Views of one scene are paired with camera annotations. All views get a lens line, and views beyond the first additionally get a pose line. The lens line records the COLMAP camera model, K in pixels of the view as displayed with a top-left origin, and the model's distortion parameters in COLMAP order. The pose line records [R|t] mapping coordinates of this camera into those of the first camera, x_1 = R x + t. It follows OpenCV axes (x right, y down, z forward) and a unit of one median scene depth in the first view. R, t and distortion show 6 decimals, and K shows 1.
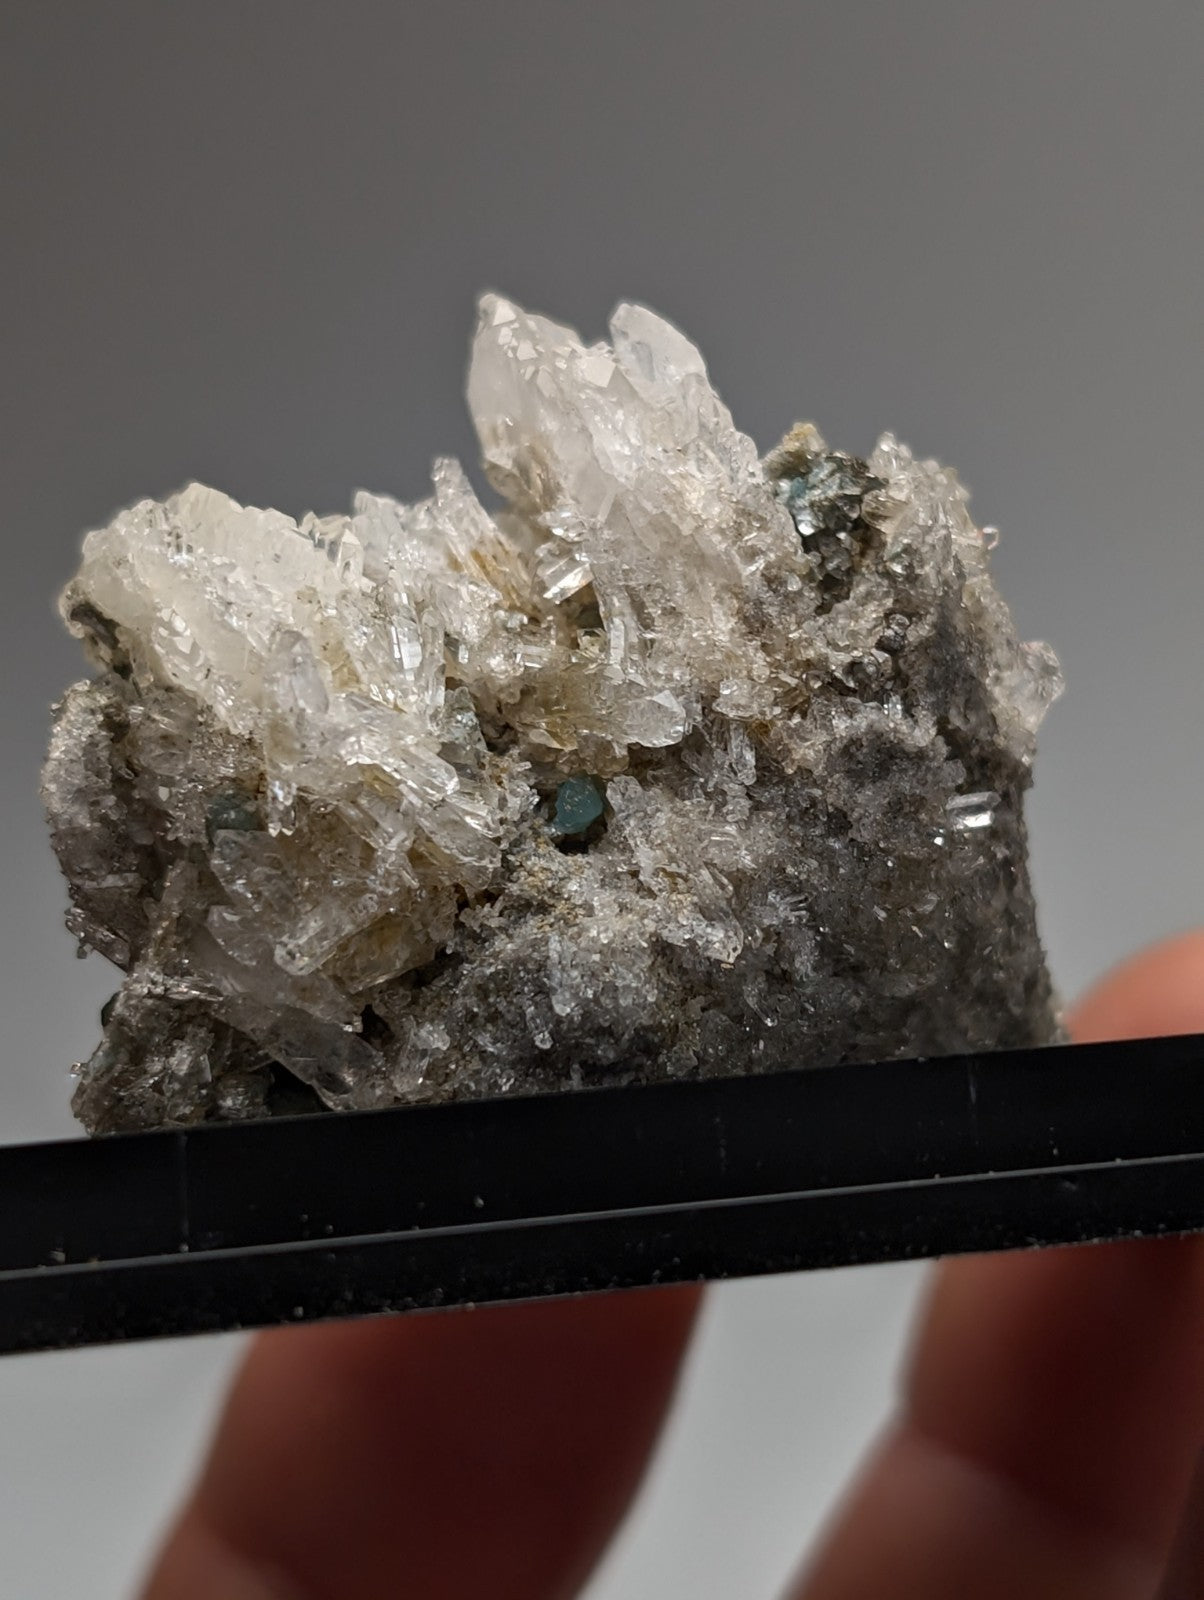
lens RADIAL K [[3675.7, 0, 646.2], [0, 3675.7, 794.4], [0, 0, 1]] dist [0.248660, -0.182022]
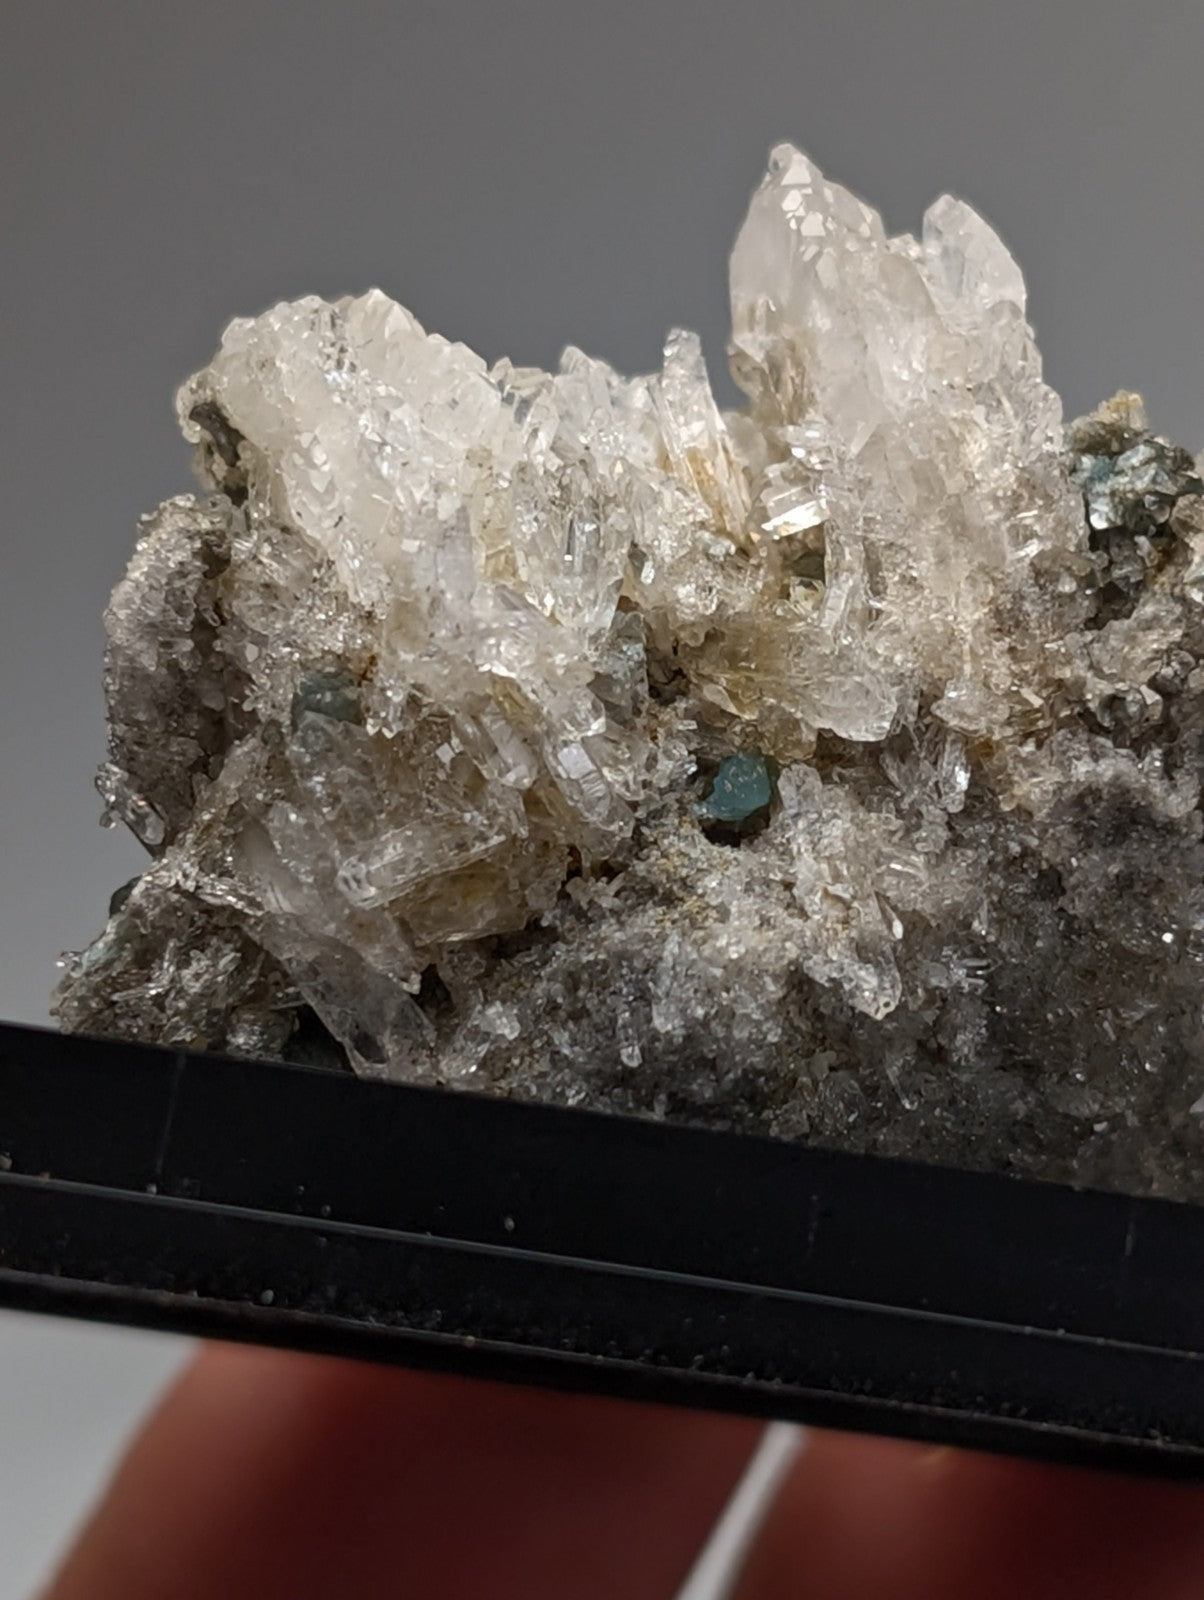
lens RADIAL K [[5564.0, 0, 639.4], [0, 5564.0, 798.5], [0, 0, 1]] dist [0.363447, -1.876131]
pose [[0.970649, 0.236805, -0.042008, 0.011818], [-0.237029, 0.971503, -0.000363, 0.011177], [0.040725, 0.010309, 0.999117, -0.226423]]
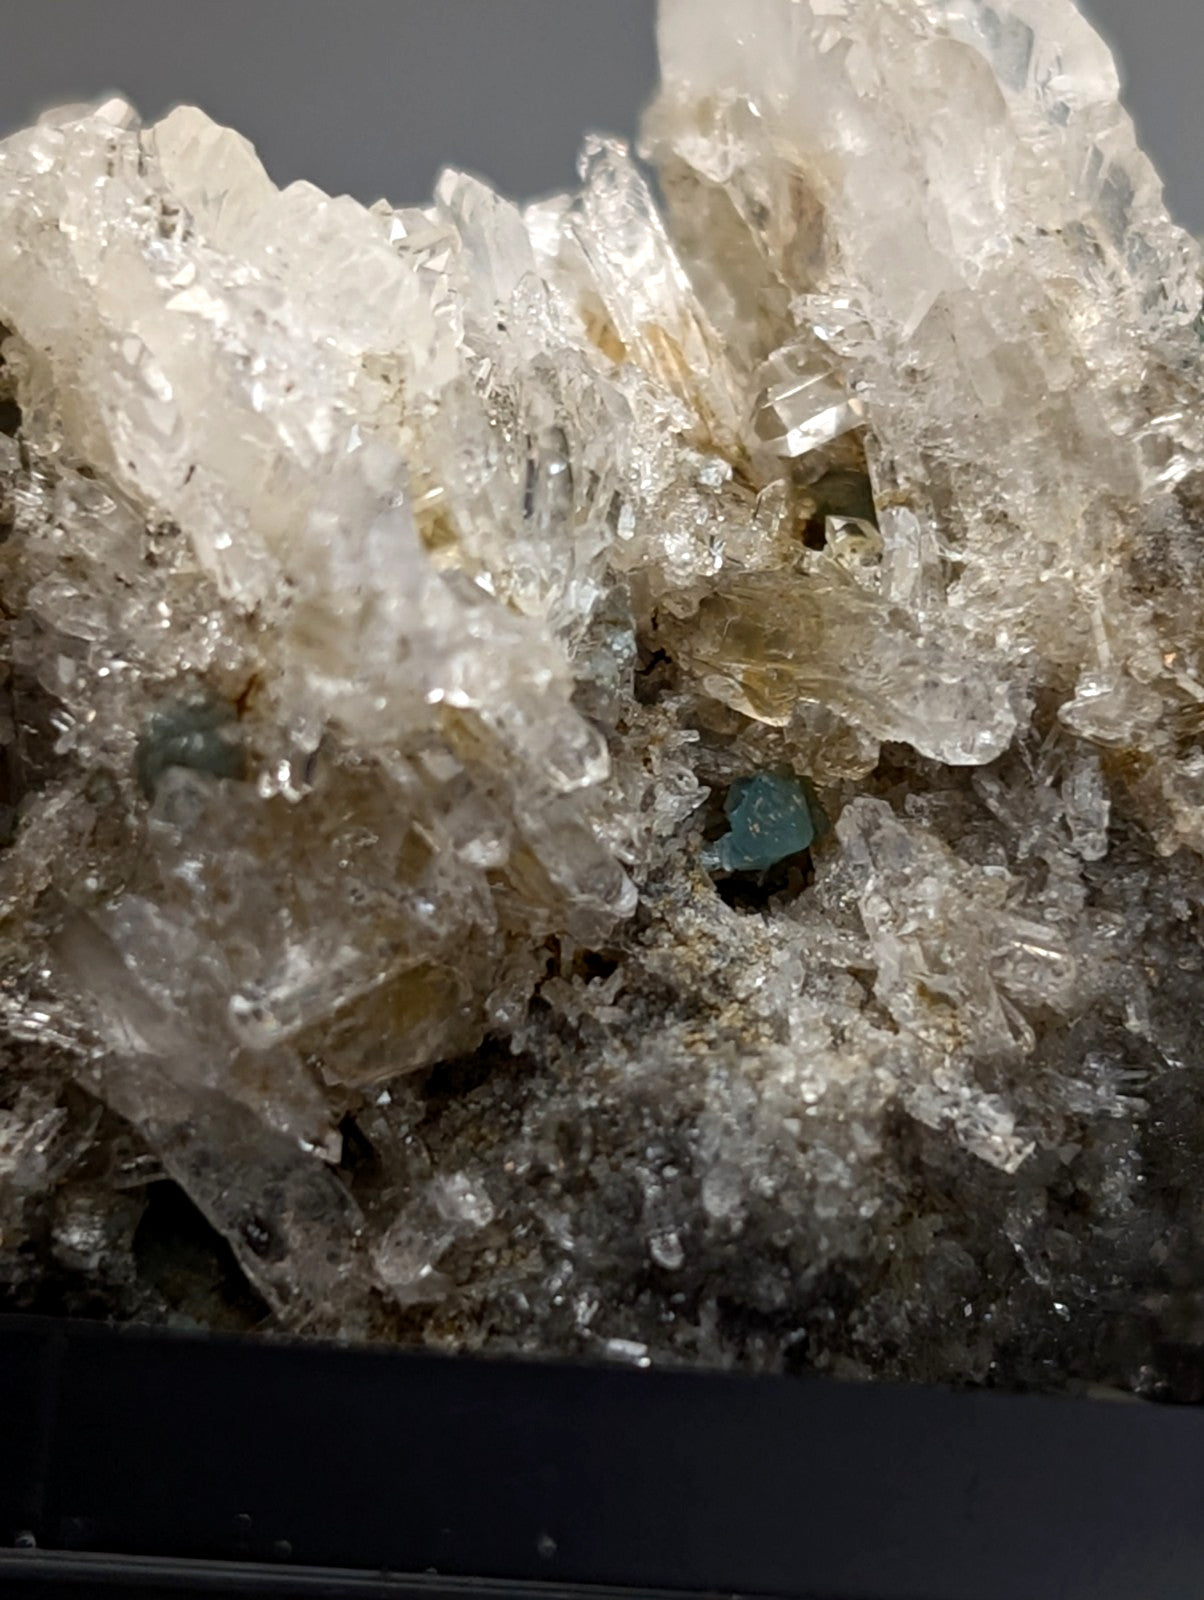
lens RADIAL K [[5715.1, 0, 509.1], [0, 5715.1, 732.4], [0, 0, 1]] dist [0.232475, -1.328429]
pose [[0.973749, 0.195742, 0.116183, -0.163783], [-0.203453, 0.977330, 0.058596, -0.054828], [-0.102080, -0.080695, 0.991498, 0.141893]]
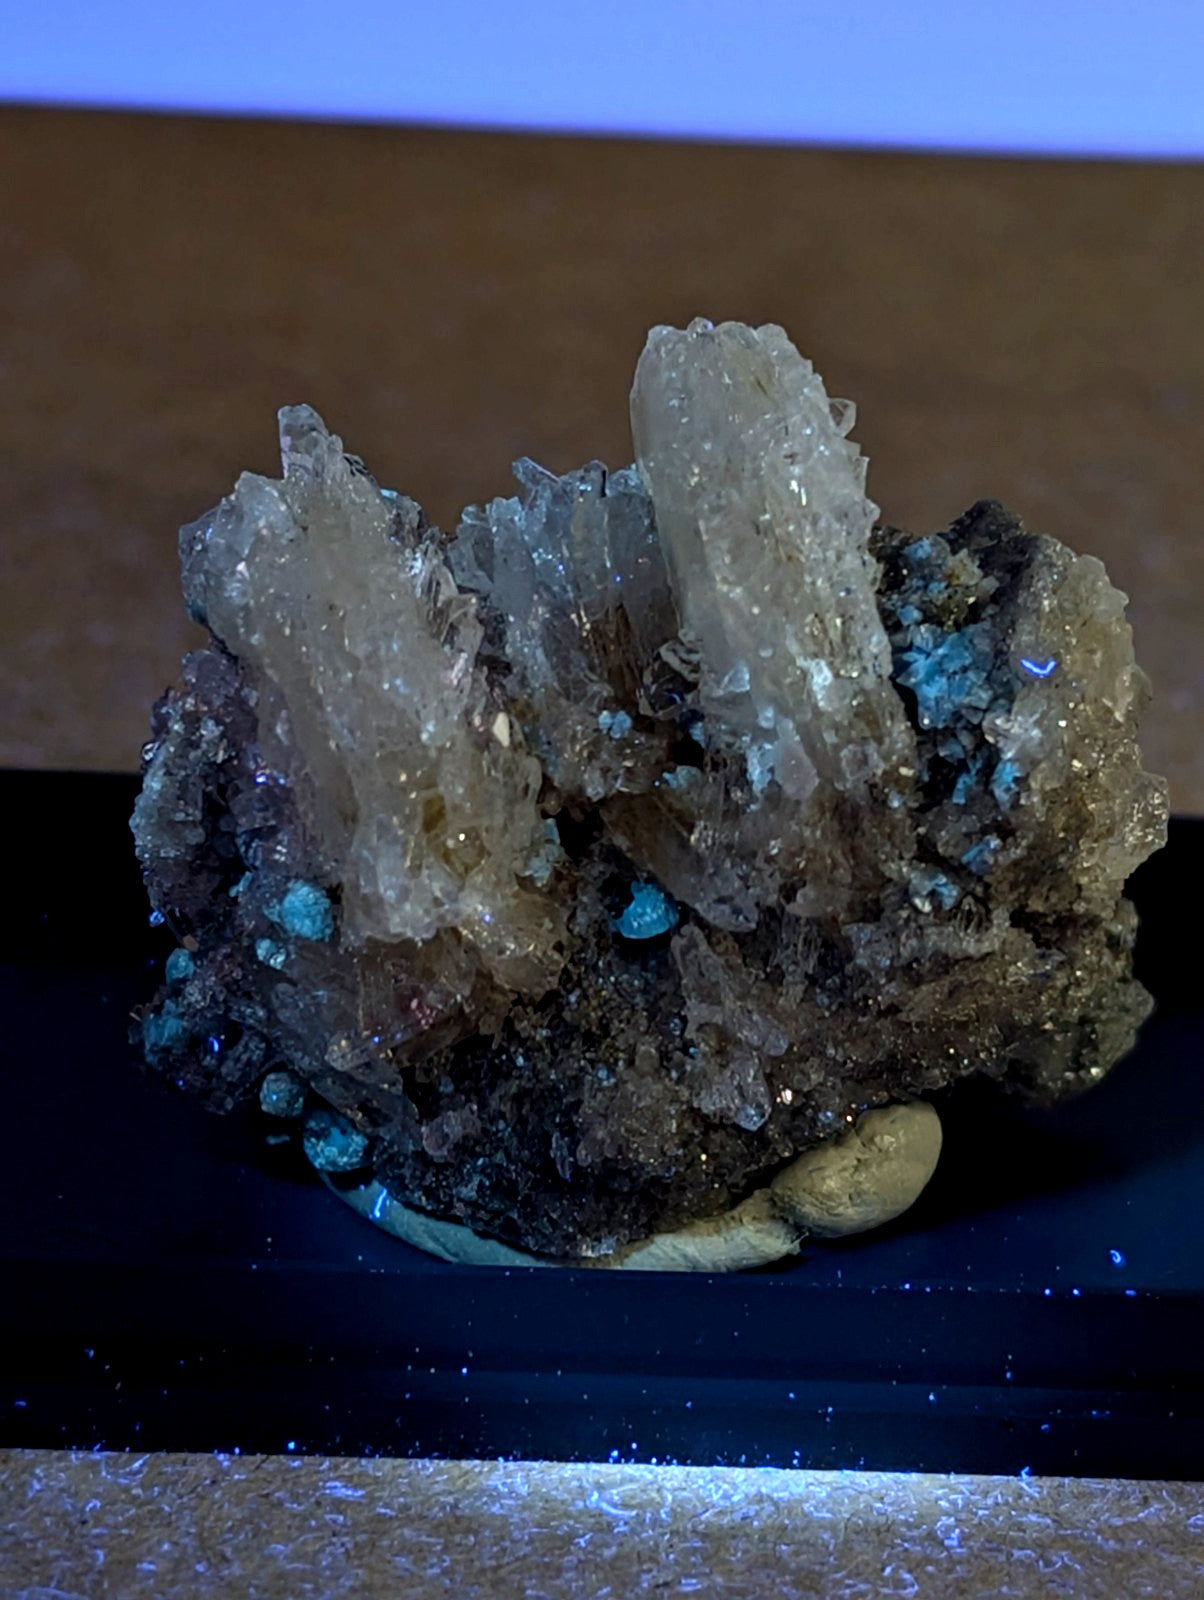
lens RADIAL K [[5564.0, 0, 639.4], [0, 5564.0, 798.5], [0, 0, 1]] dist [0.363447, -1.876131]
pose [[0.978593, 0.205803, -0.001164, -0.025924], [-0.166205, 0.793616, 0.585277, -0.934450], [0.121375, -0.572555, 0.810832, -0.229602]]
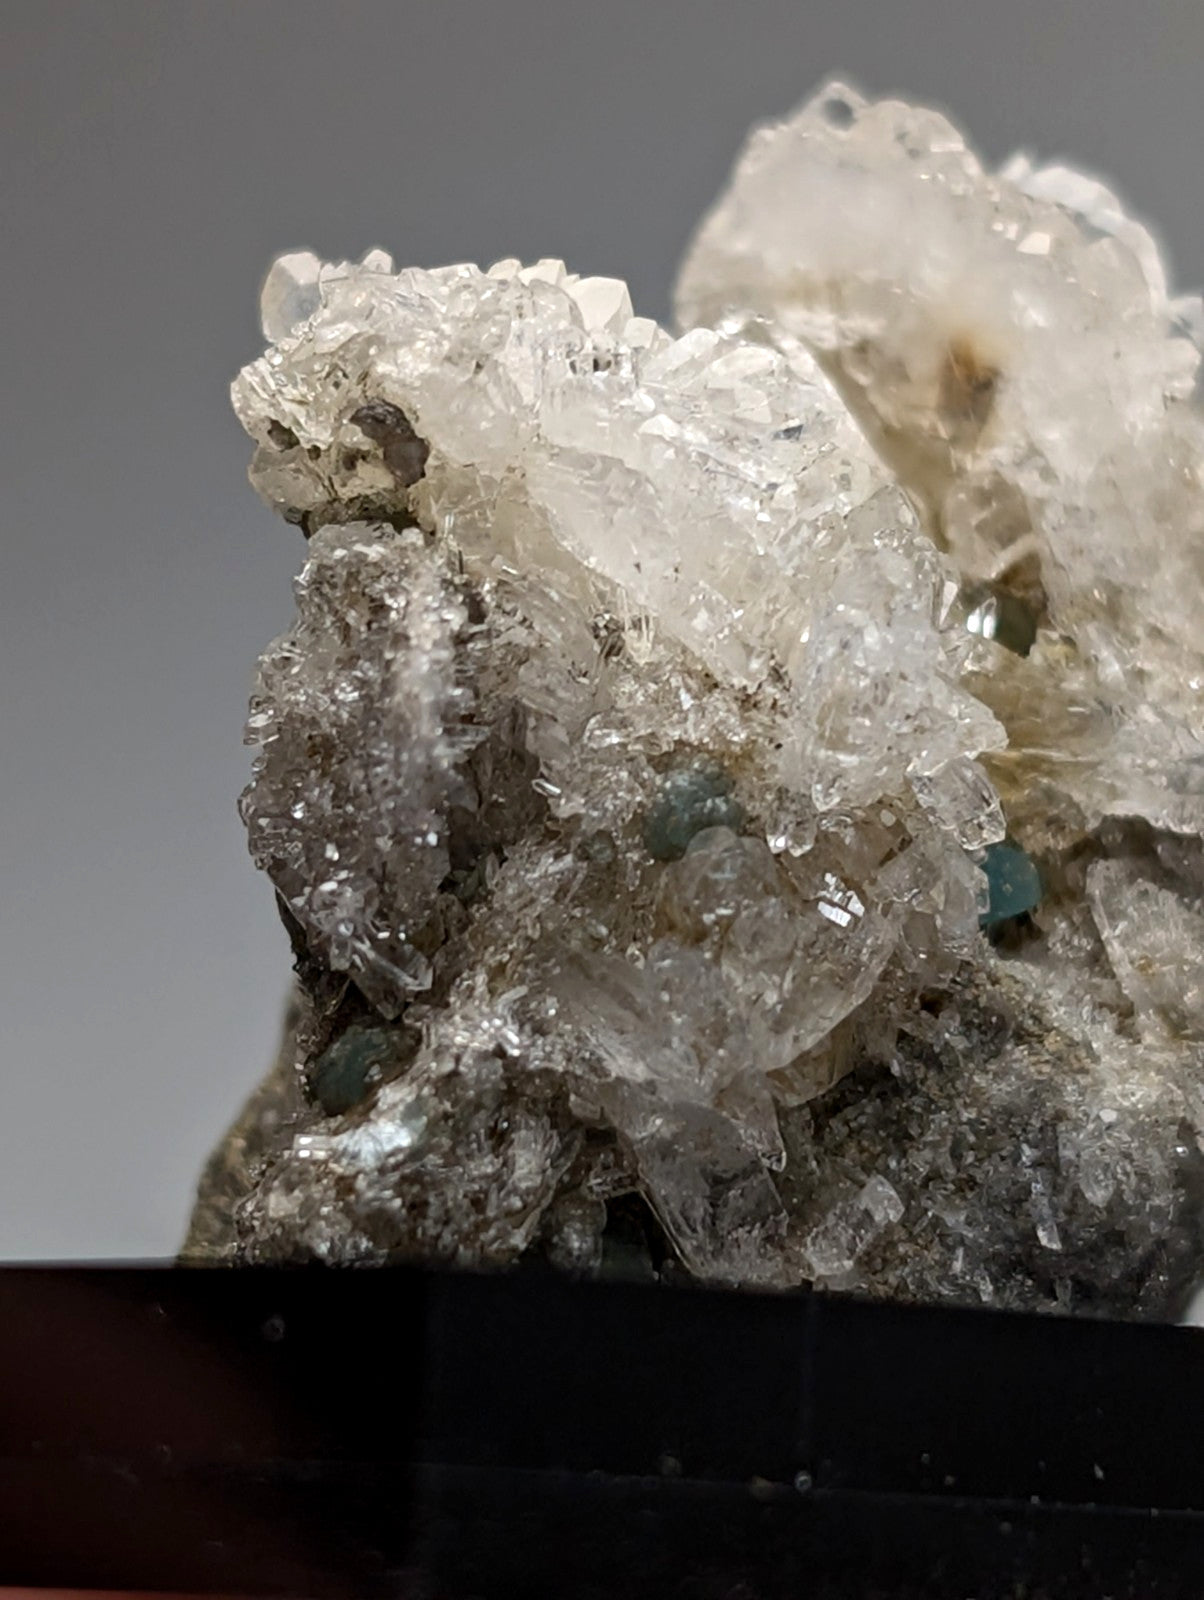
lens RADIAL K [[5715.1, 0, 509.1], [0, 5715.1, 732.4], [0, 0, 1]] dist [0.232475, -1.328429]
pose [[0.799347, 0.213897, 0.561509, -0.689901], [-0.197105, 0.976127, -0.091245, 0.089379], [-0.567621, -0.037740, 0.822424, 0.200962]]
